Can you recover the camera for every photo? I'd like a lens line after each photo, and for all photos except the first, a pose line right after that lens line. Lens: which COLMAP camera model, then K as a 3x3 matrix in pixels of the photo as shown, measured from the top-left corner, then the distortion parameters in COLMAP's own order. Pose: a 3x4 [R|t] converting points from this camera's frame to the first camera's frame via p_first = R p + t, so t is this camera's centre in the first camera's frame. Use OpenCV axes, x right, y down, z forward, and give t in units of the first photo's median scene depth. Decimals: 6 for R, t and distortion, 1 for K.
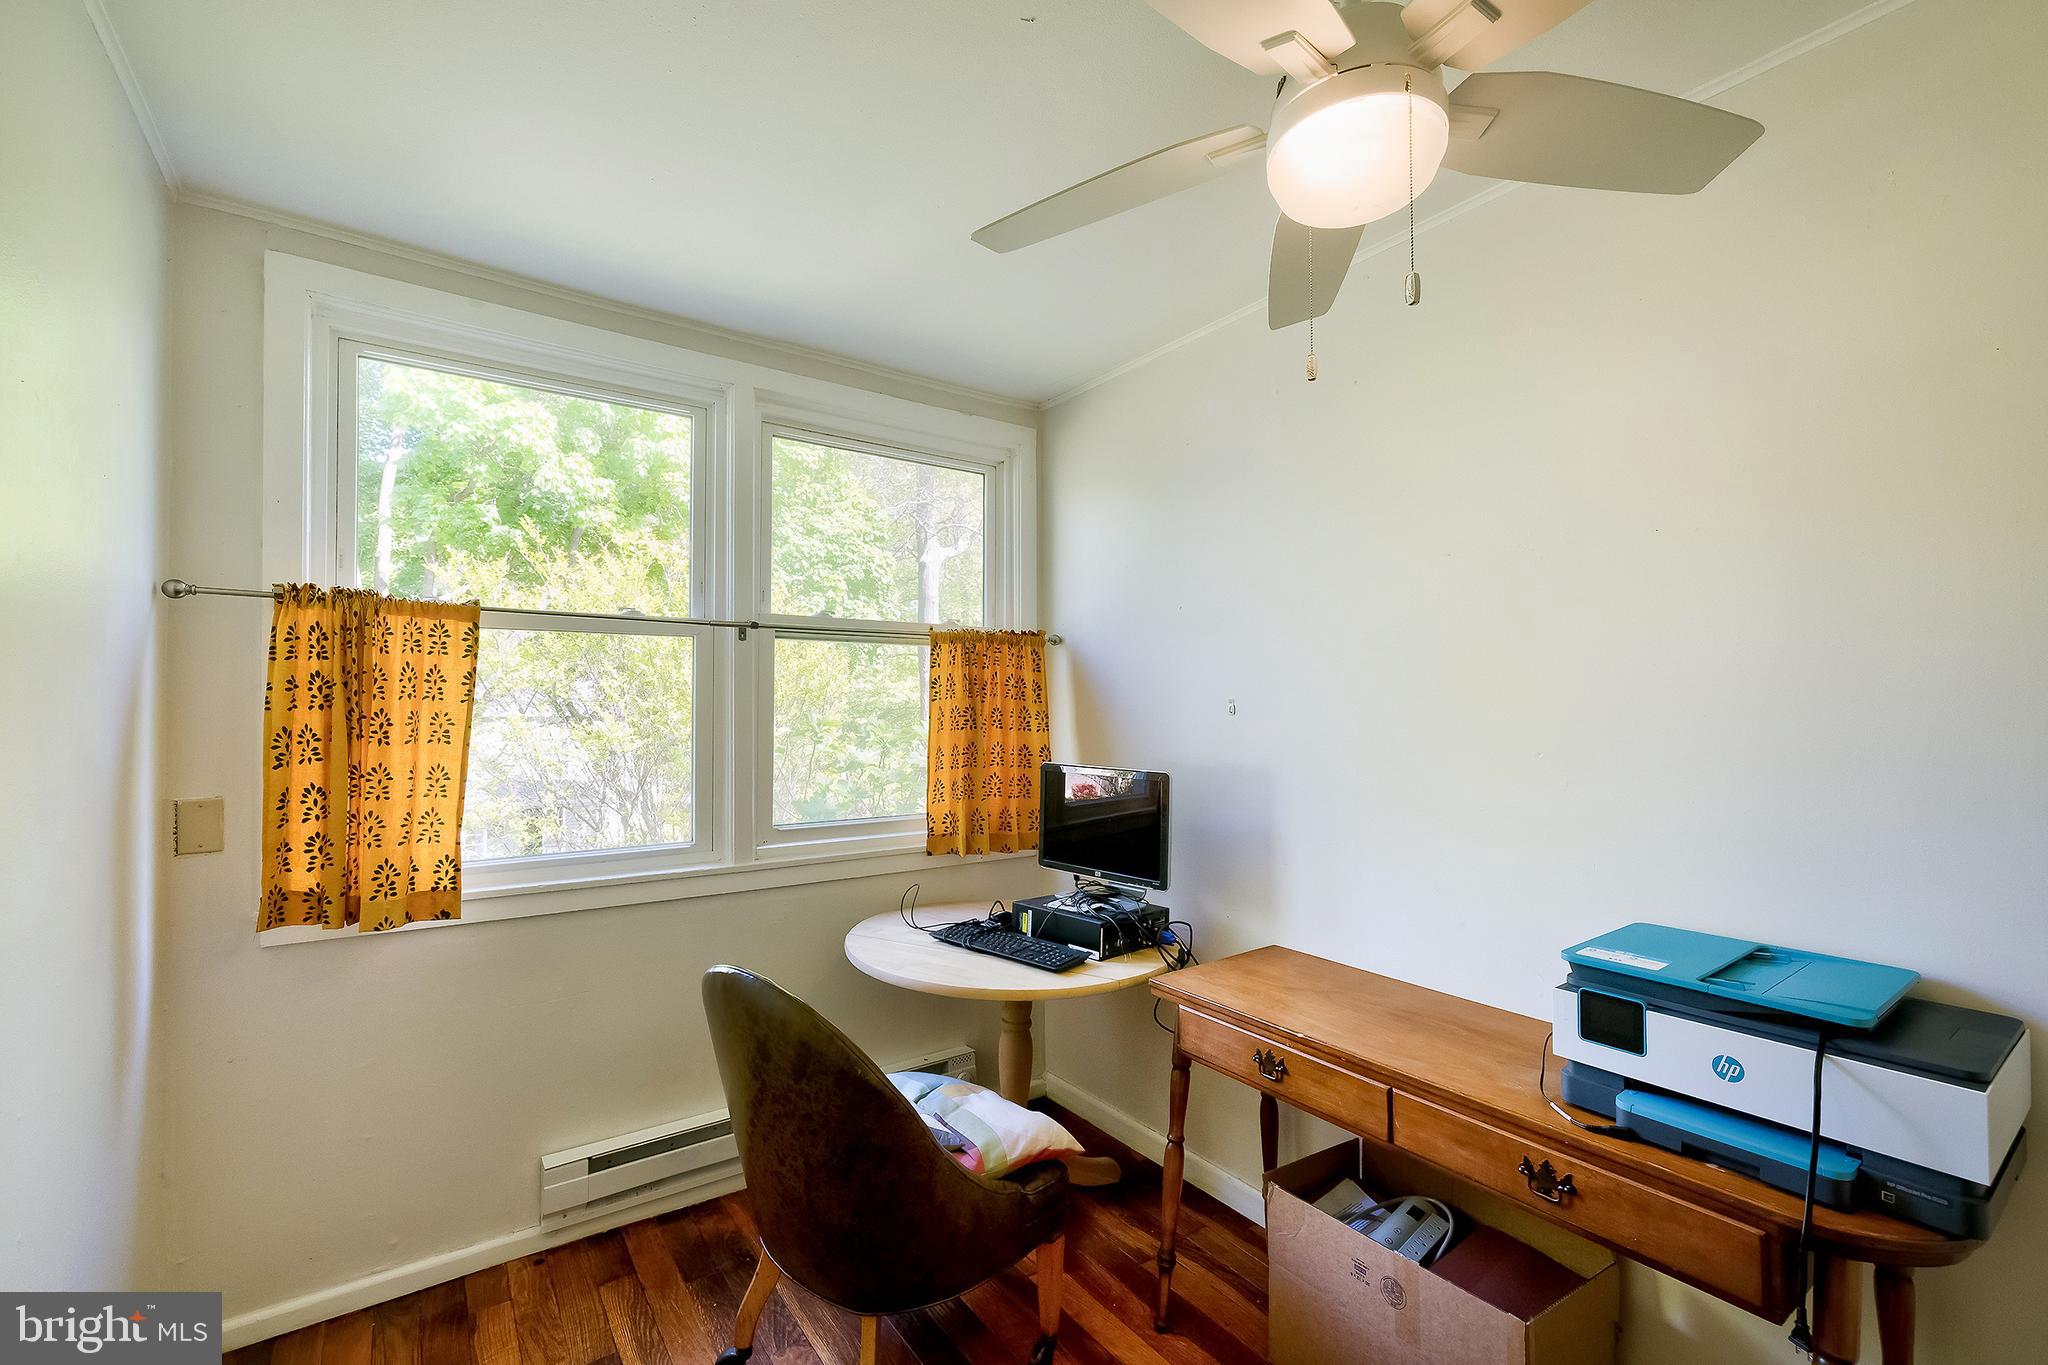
lens RADIAL K [[874.7, 0, 1021.7], [0, 874.7, 689.5], [0, 0, 1]] dist [0.003046, 0.000010]
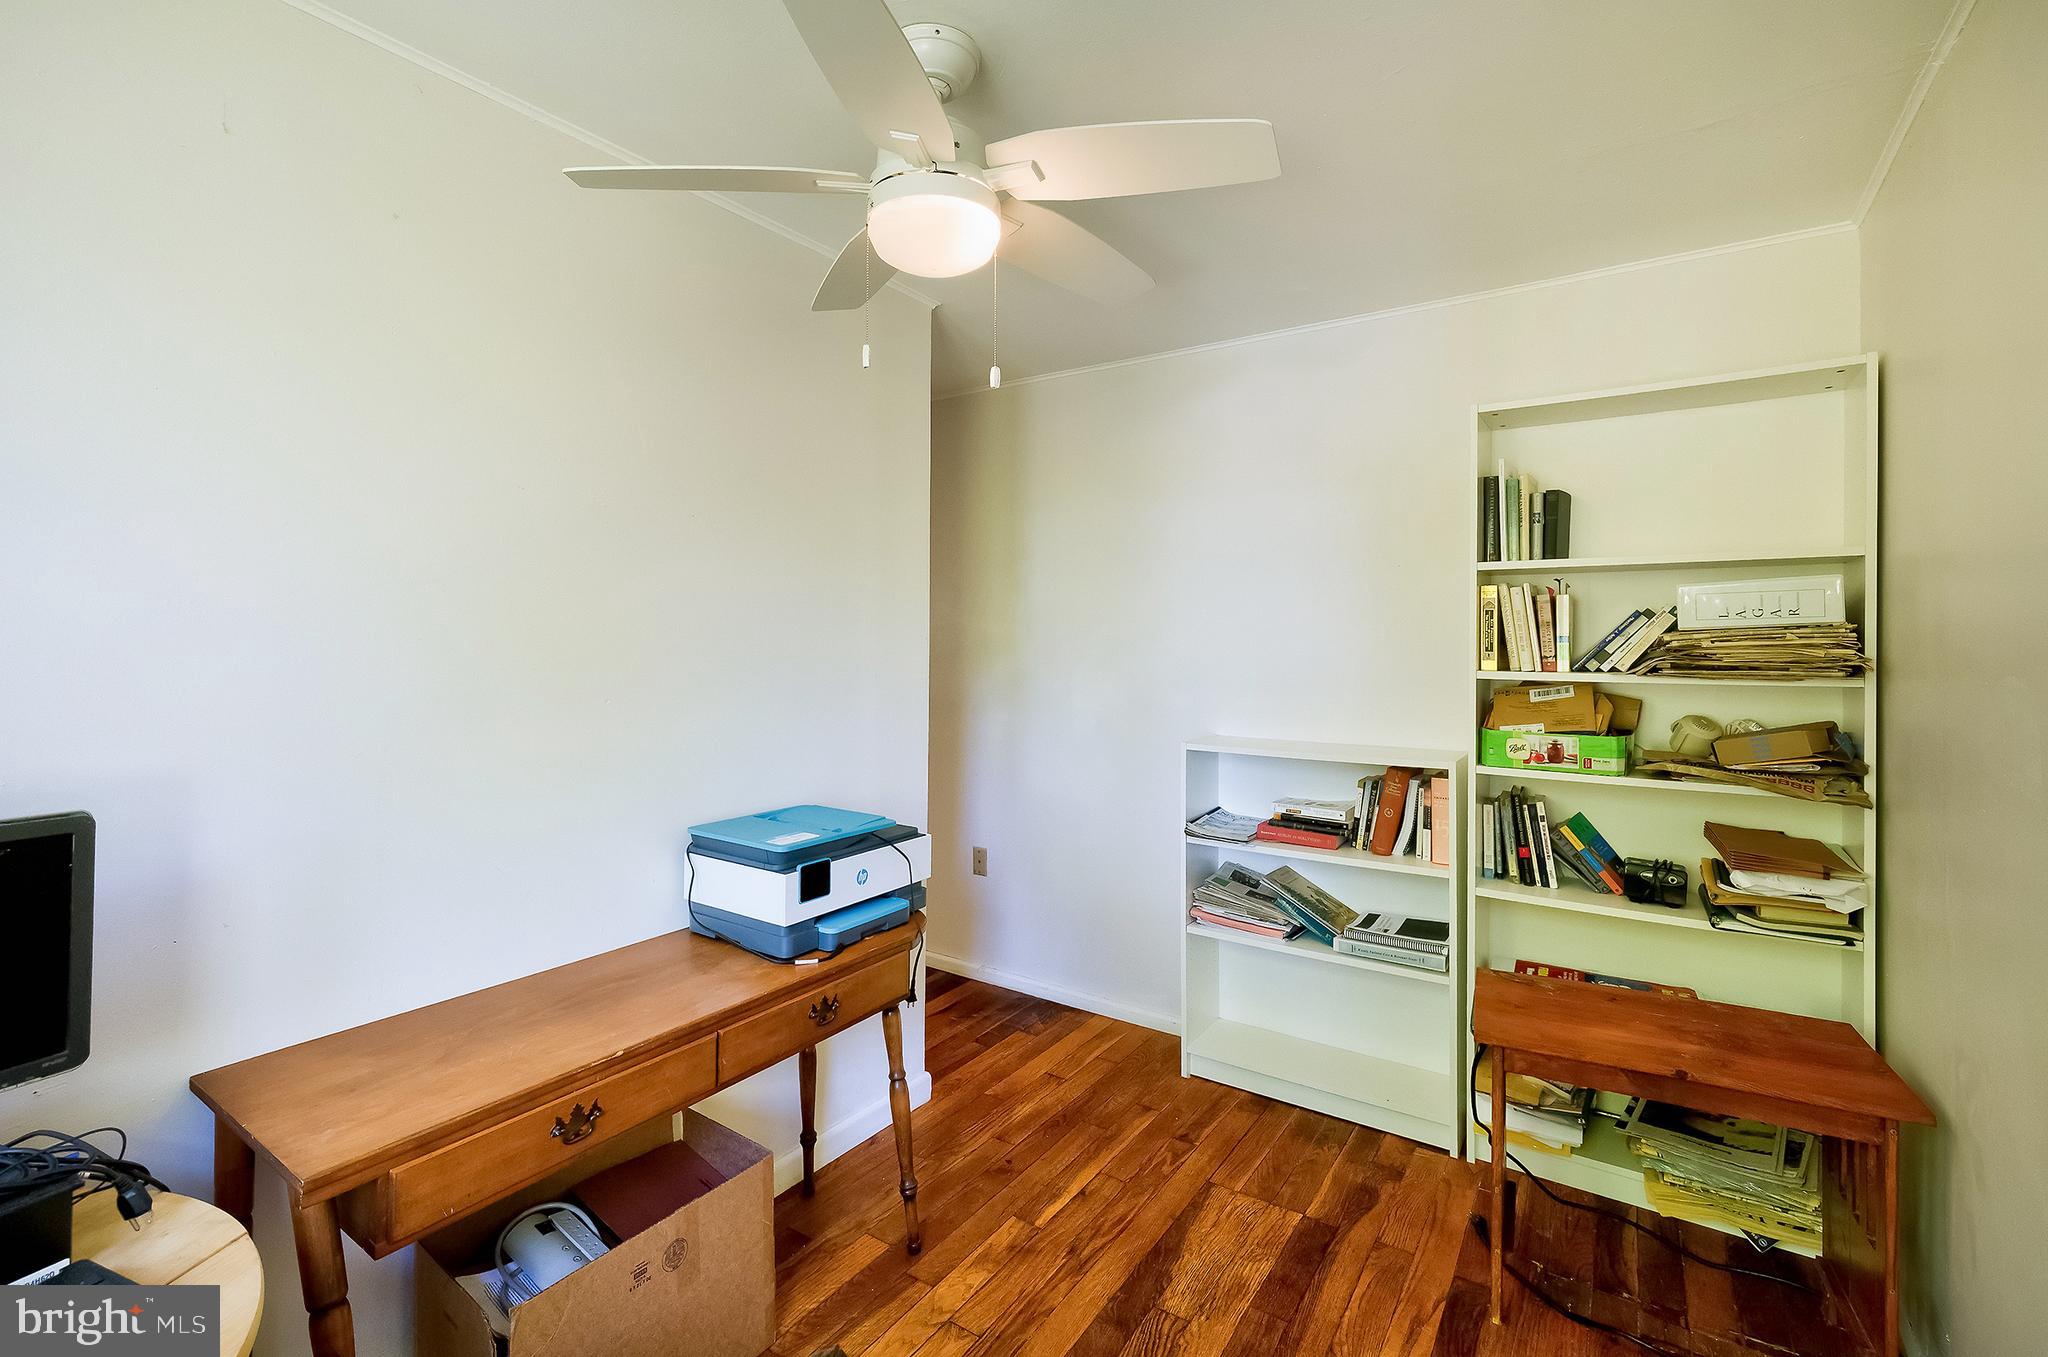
lens RADIAL K [[874.7, 0, 1022.8], [0, 874.7, 660.9], [0, 0, 1]] dist [0.003046, 0.000010]
pose [[-0.339657, -0.015112, 0.940428, -0.604570], [-0.011122, 0.999866, 0.012050, 0.007181], [-0.940484, -0.006367, -0.339779, 0.947321]]
